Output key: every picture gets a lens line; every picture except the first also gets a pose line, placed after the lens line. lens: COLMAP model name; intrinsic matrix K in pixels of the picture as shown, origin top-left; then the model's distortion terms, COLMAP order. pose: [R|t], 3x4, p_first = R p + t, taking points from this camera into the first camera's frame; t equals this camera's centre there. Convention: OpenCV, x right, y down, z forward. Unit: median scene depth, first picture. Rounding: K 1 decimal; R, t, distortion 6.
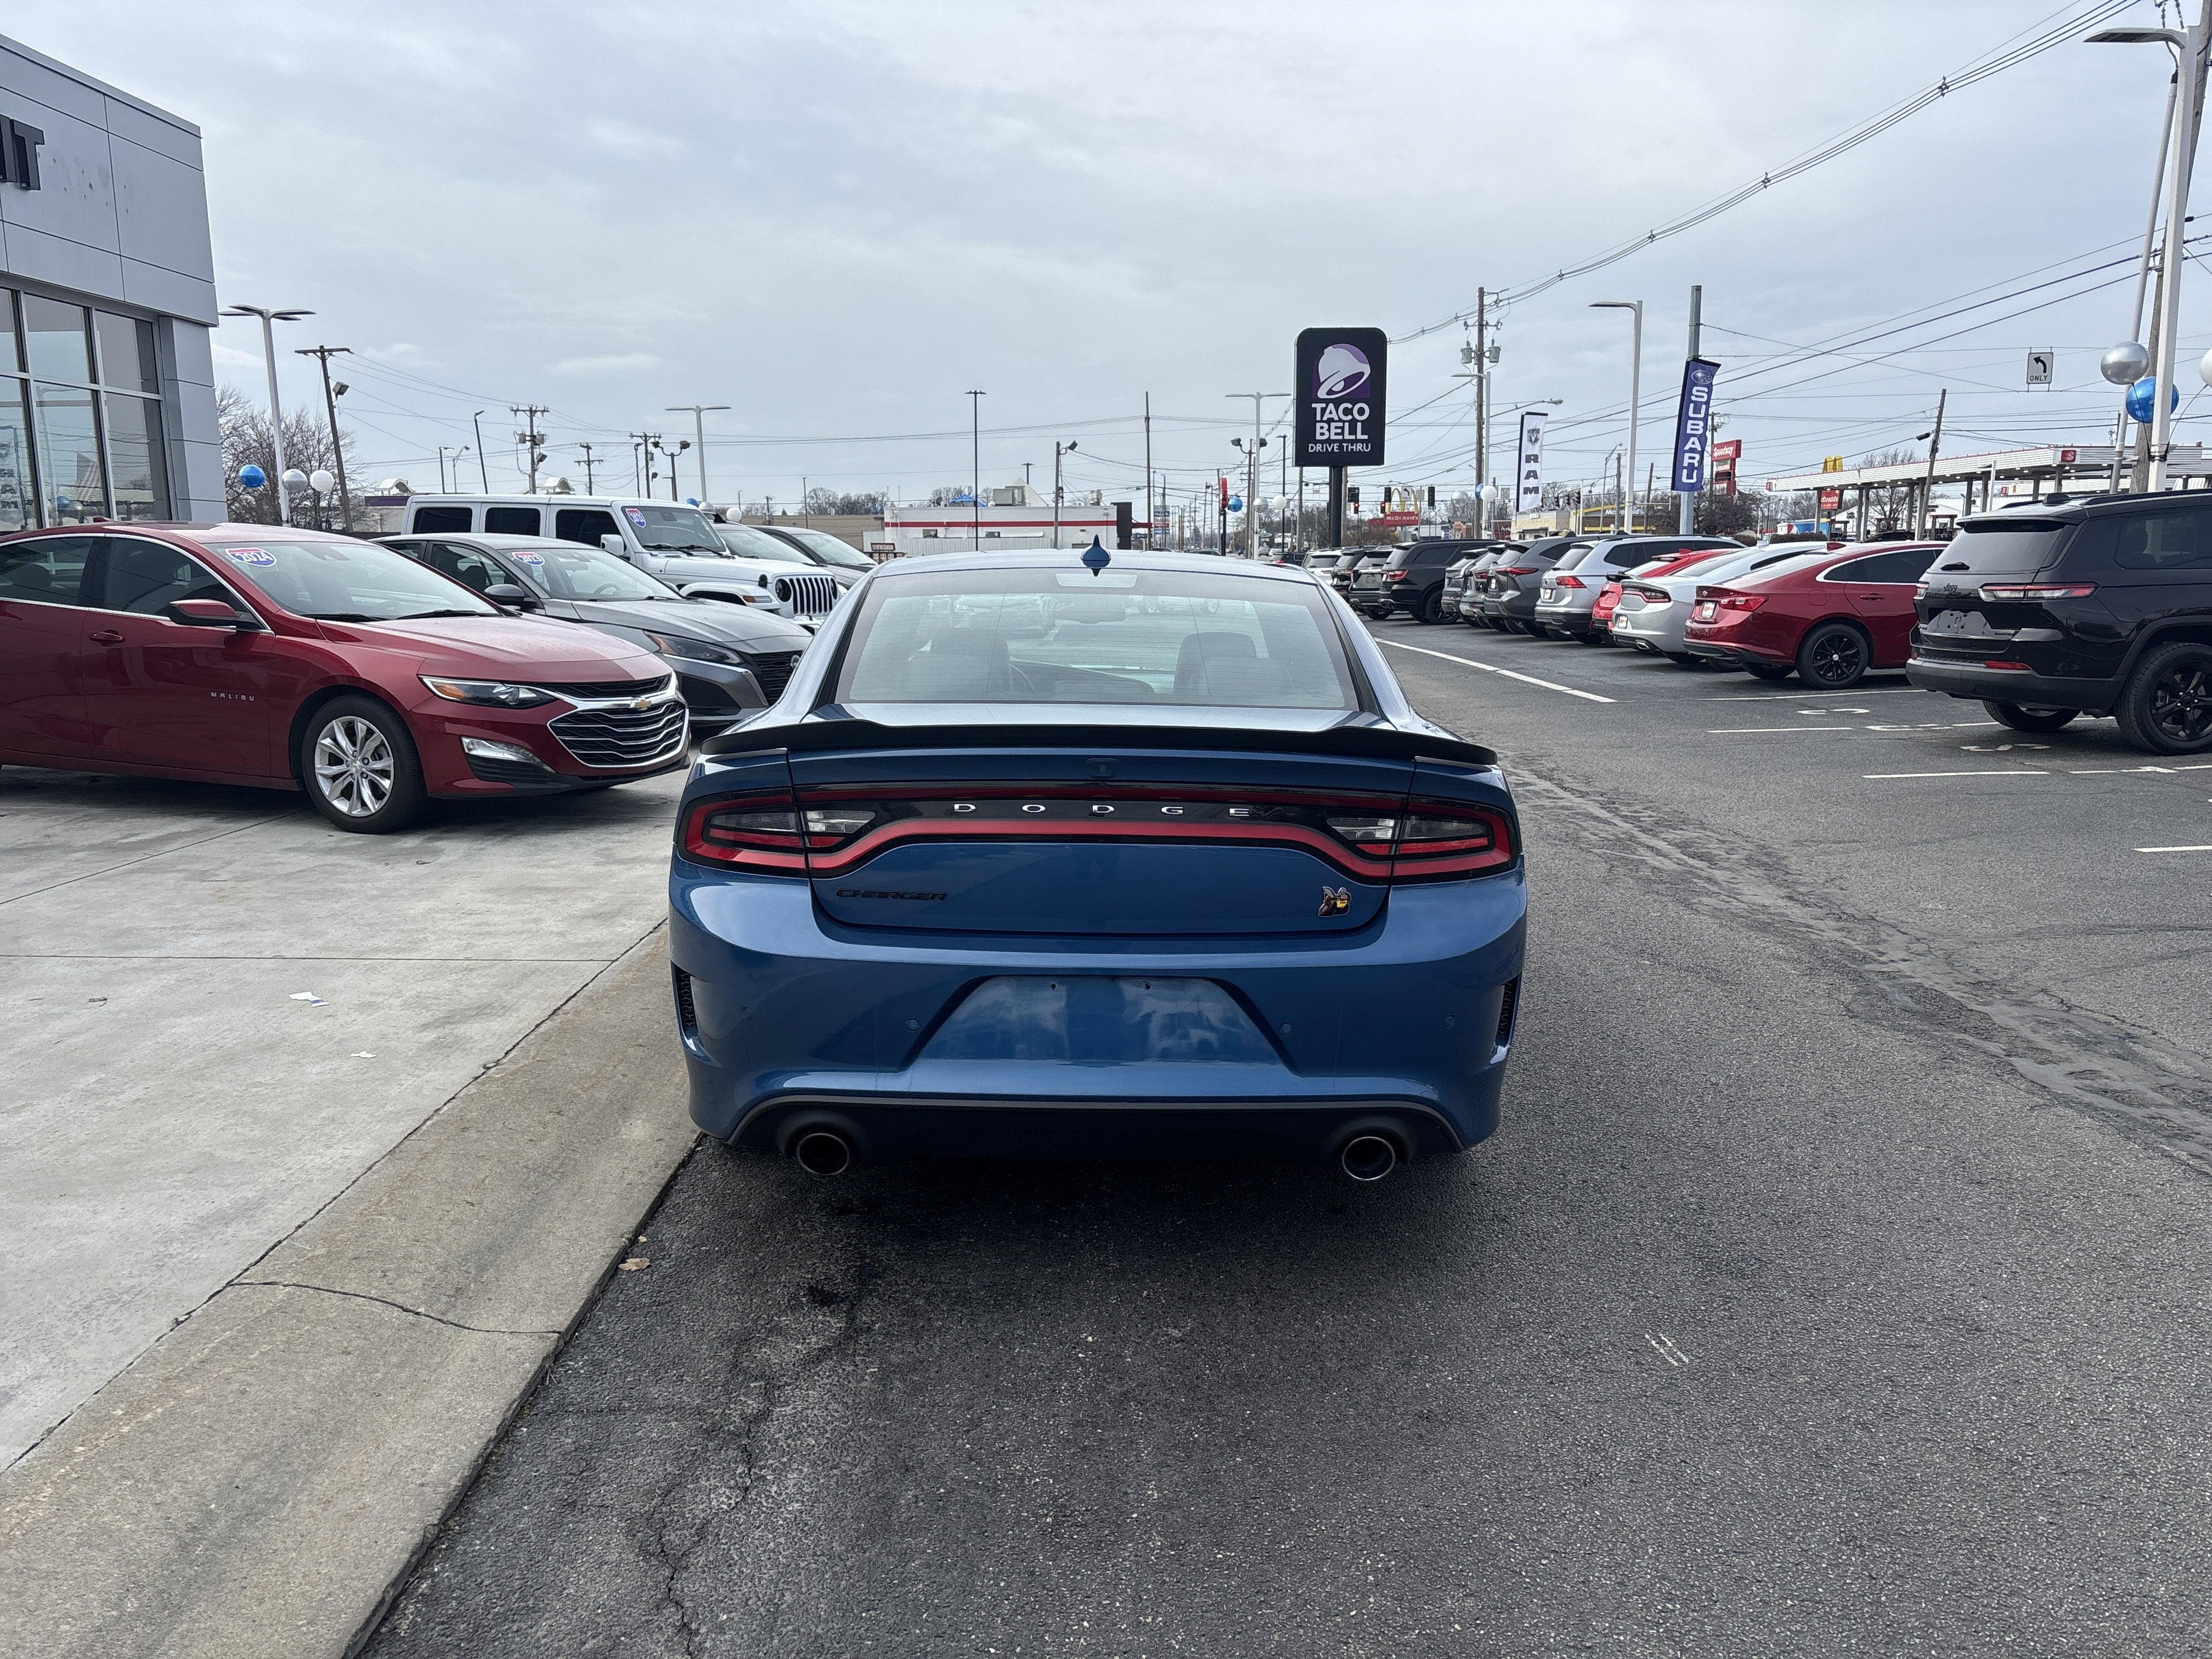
lens RADIAL K [[1673.9, 0, 1100.8], [0, 1673.9, 838.7], [0, 0, 1]] dist [0.047461, -0.045828]
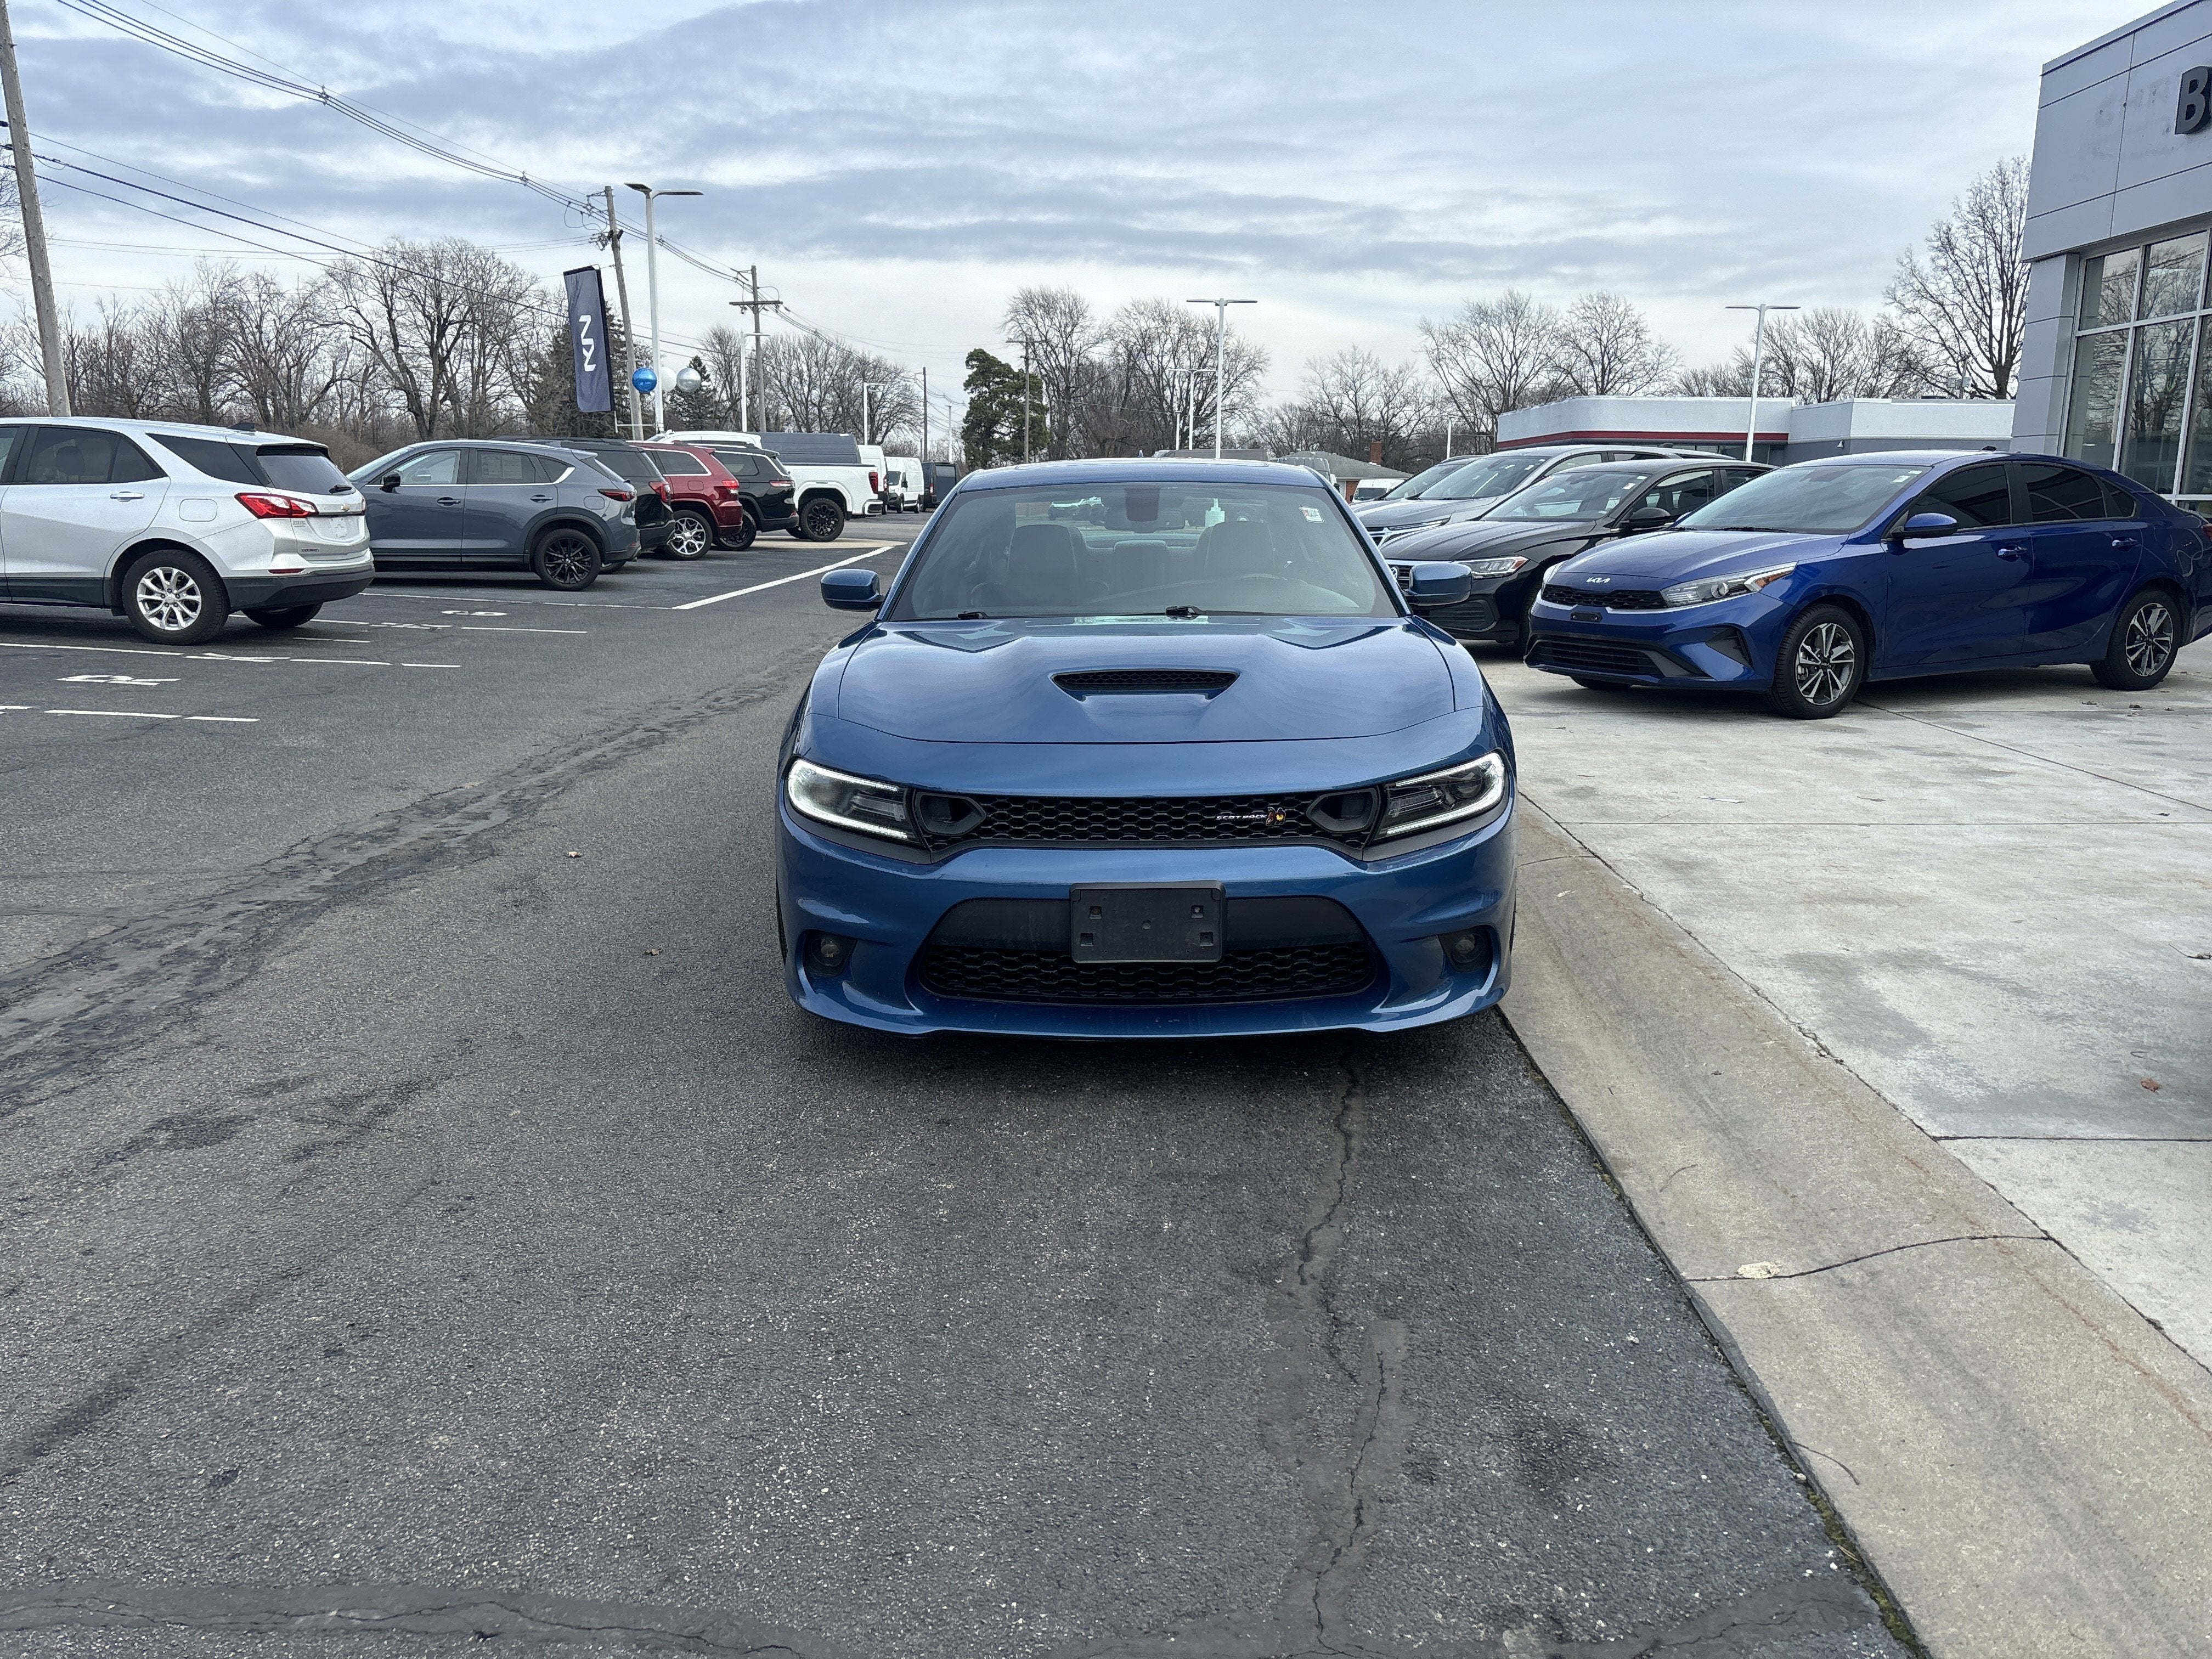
lens RADIAL K [[1673.9, 0, 1125.6], [0, 1673.9, 809.3], [0, 0, 1]] dist [0.047461, -0.045828]
pose [[-0.999784, -0.007757, 0.019286, -0.010712], [-0.000542, 0.937178, 0.348850, -0.209540], [-0.020780, 0.348765, -0.936980, 1.300217]]
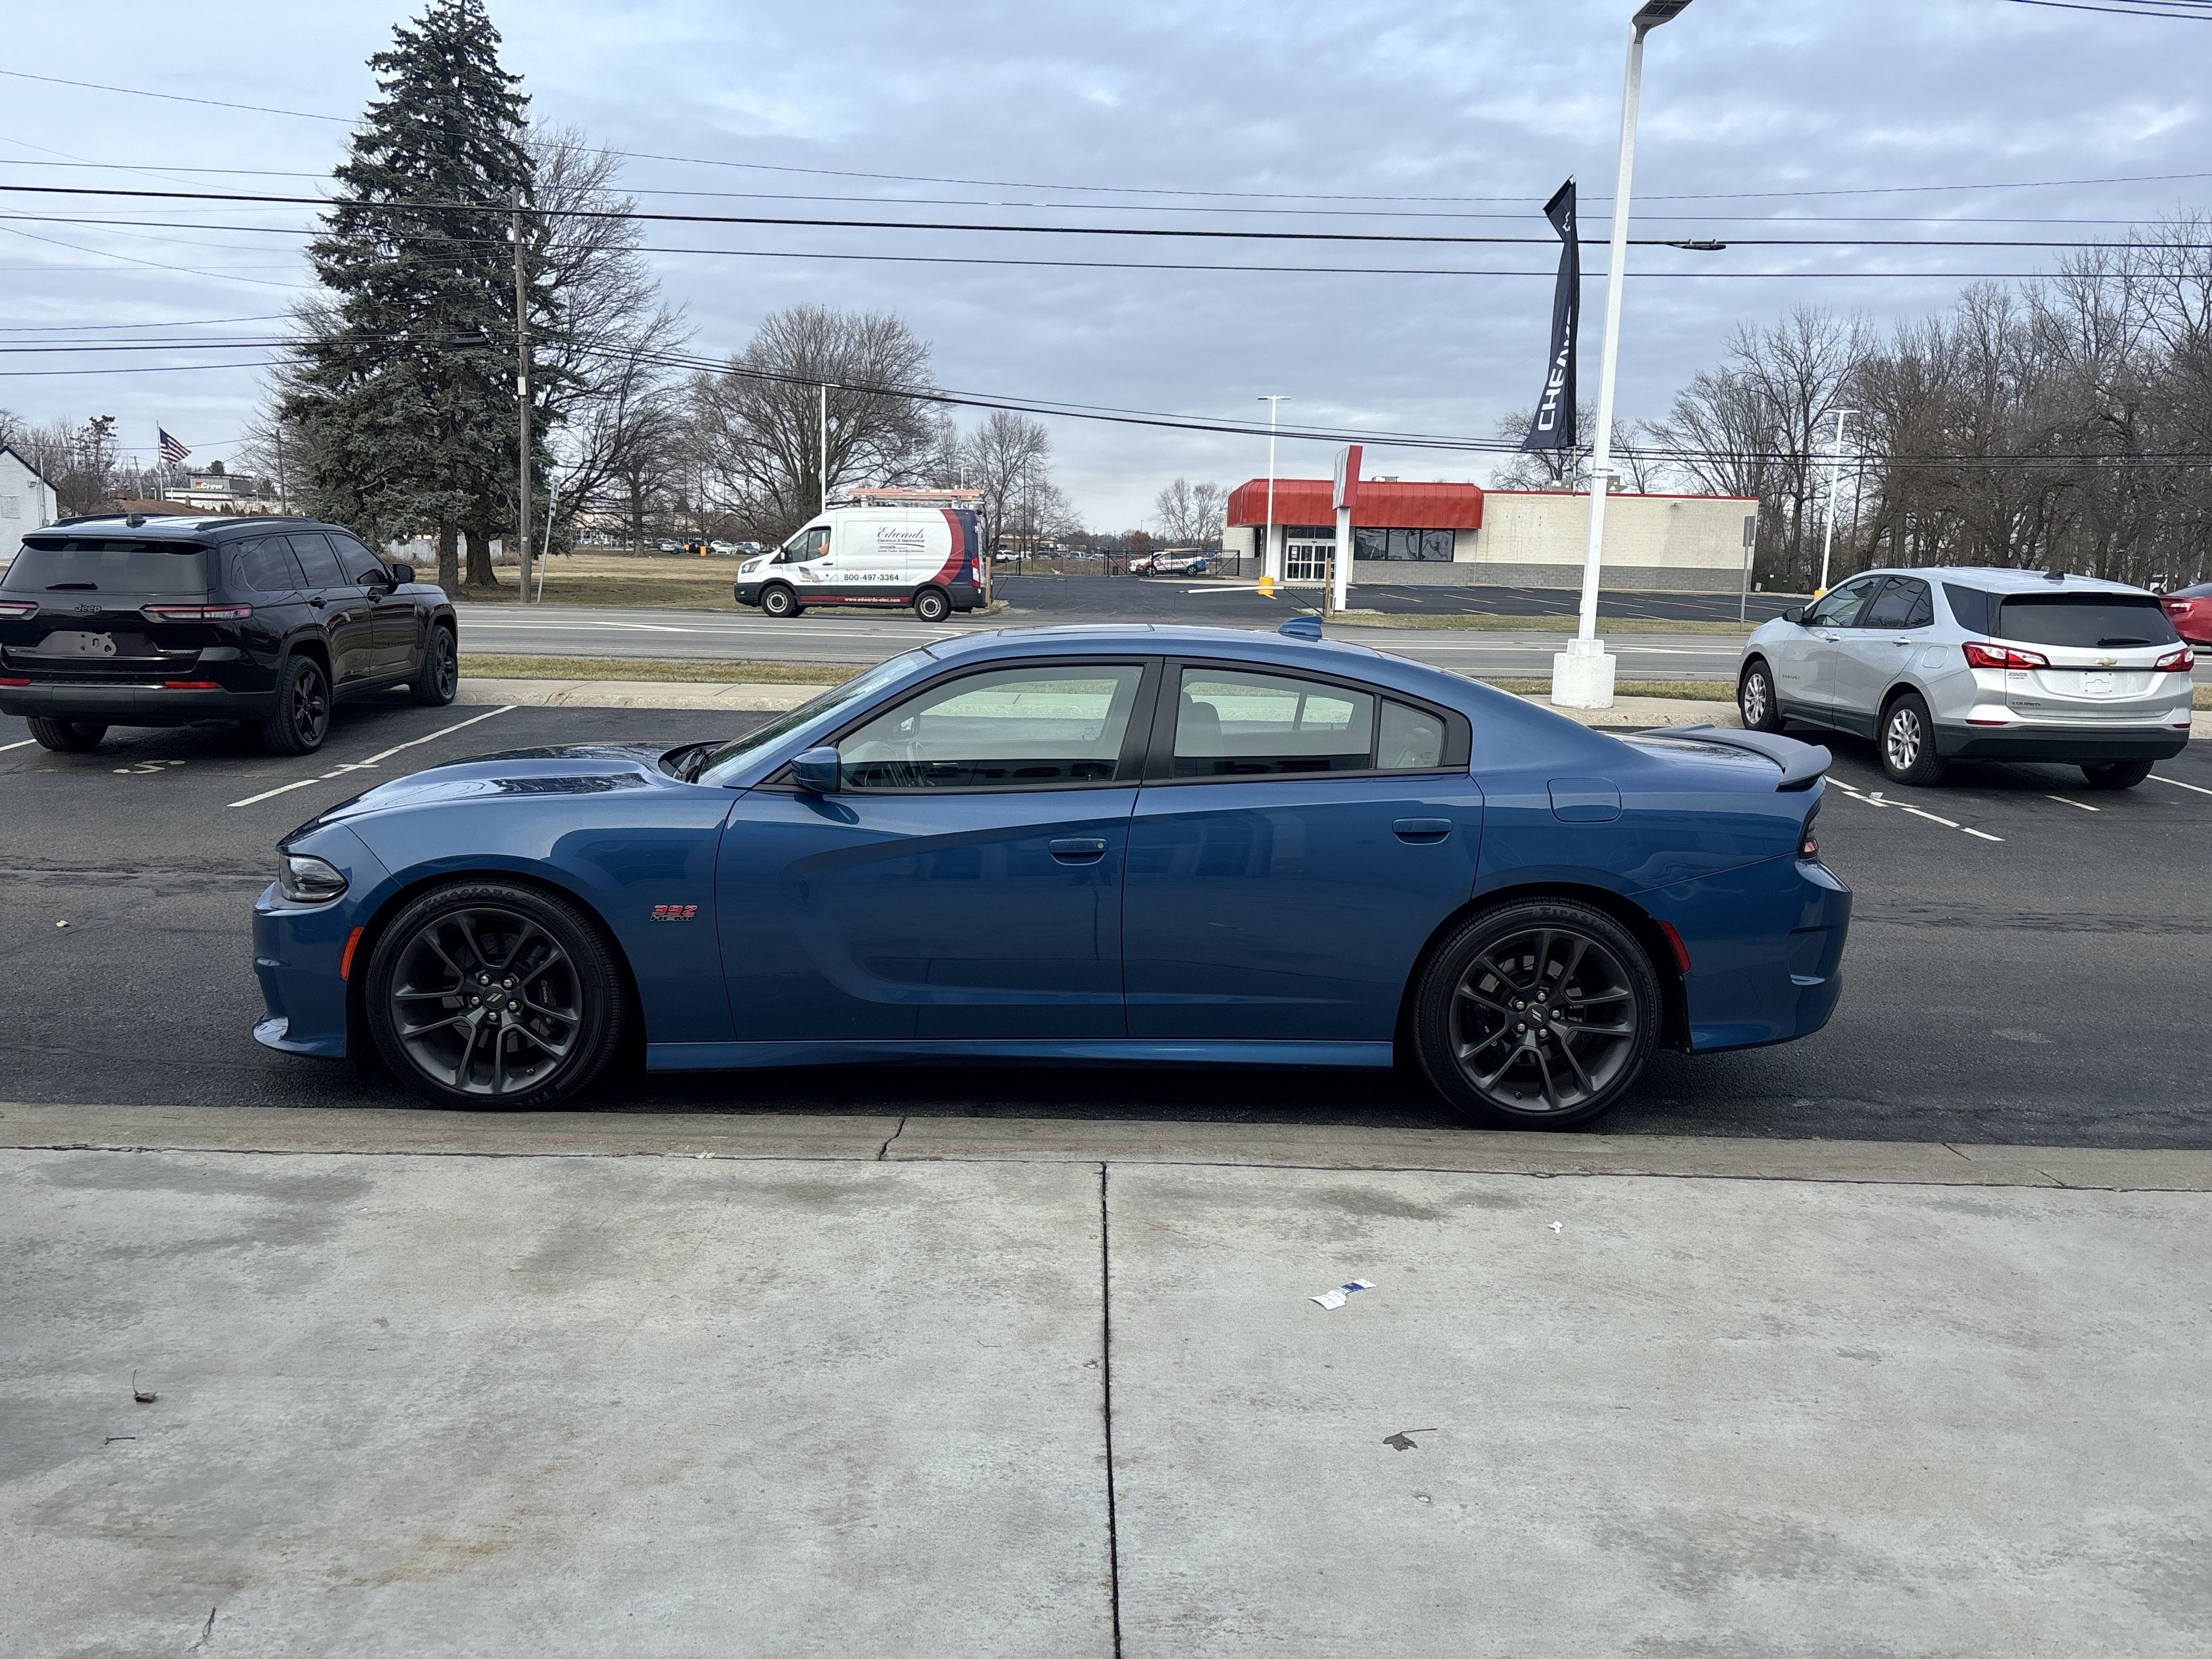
lens RADIAL K [[1673.9, 0, 1103.3], [0, 1673.9, 843.9], [0, 0, 1]] dist [0.047461, -0.045828]
pose [[-0.012701, -0.158875, 0.987217, -0.650091], [0.142025, 0.977000, 0.159058, -0.123626], [-0.989782, 0.142229, 0.010155, 0.609861]]
